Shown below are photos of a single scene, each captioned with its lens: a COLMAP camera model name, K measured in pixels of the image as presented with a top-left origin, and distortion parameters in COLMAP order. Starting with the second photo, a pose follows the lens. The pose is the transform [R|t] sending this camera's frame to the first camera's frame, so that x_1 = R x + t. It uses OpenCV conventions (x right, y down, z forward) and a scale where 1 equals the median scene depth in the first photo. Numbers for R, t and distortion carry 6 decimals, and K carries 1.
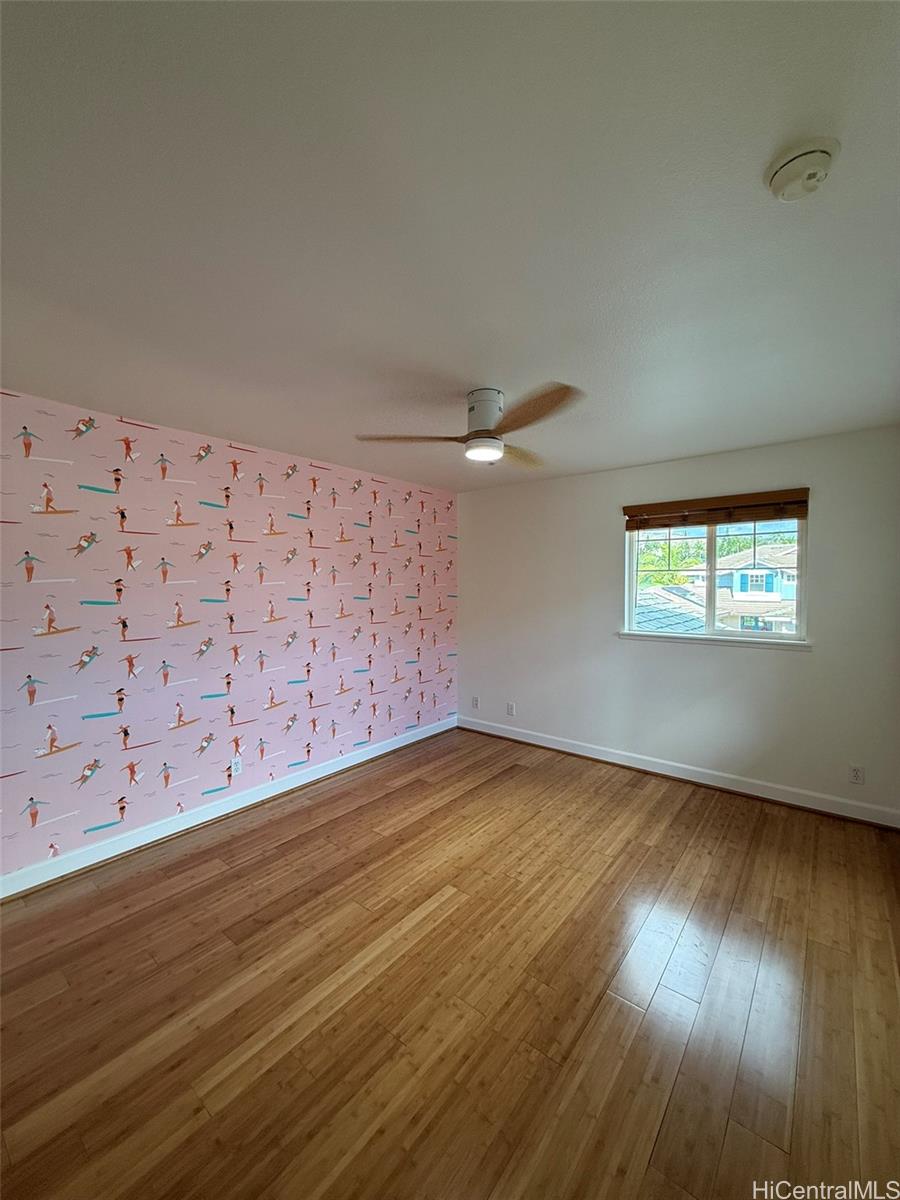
lens RADIAL K [[478.1, 0, 451.7], [0, 478.1, 595.3], [0, 0, 1]] dist [-0.001184, -0.000039]
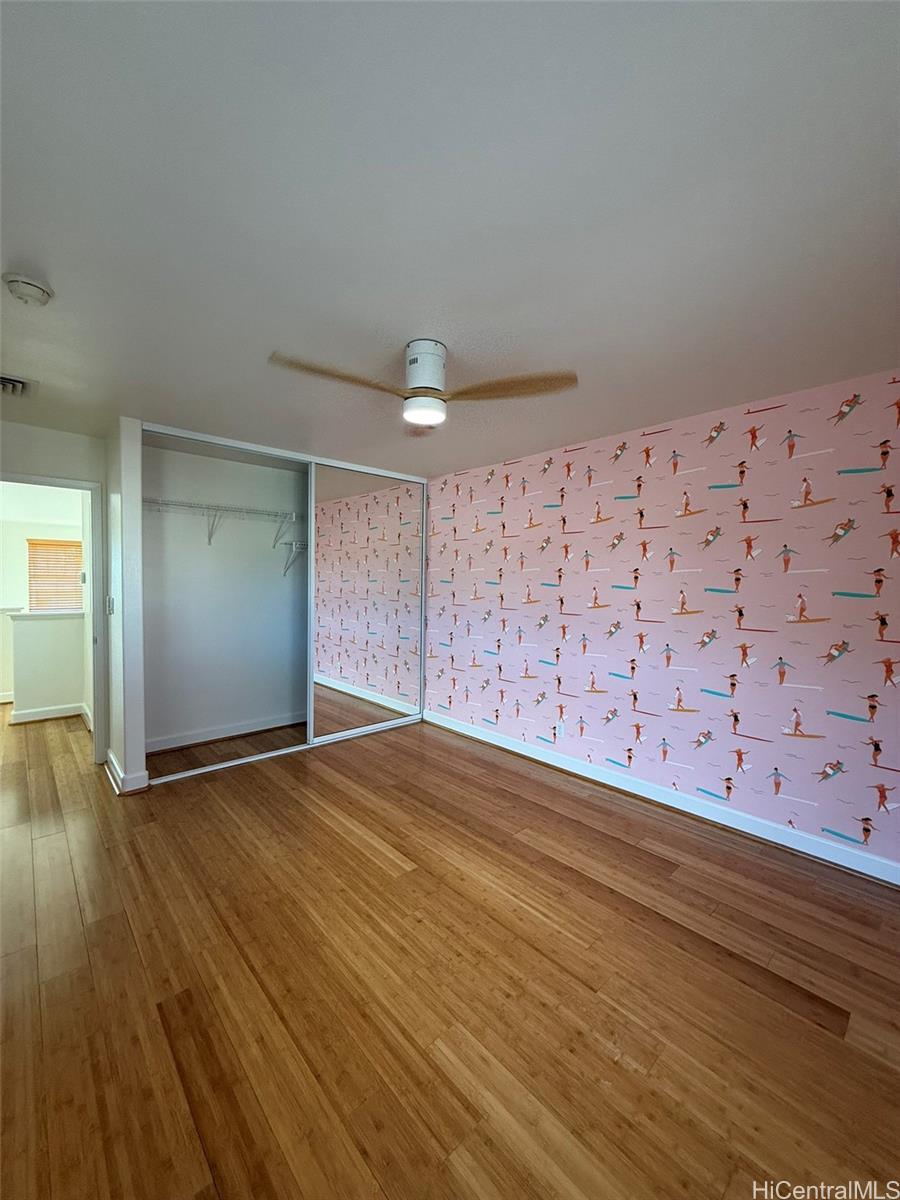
lens RADIAL K [[478.1, 0, 451.7], [0, 478.1, 595.3], [0, 0, 1]] dist [-0.001184, -0.000039]
pose [[-0.155266, 0.037902, -0.987145, 0.727038], [-0.029790, 0.998630, 0.043029, -0.007473], [0.987423, 0.036088, -0.153924, 0.919900]]
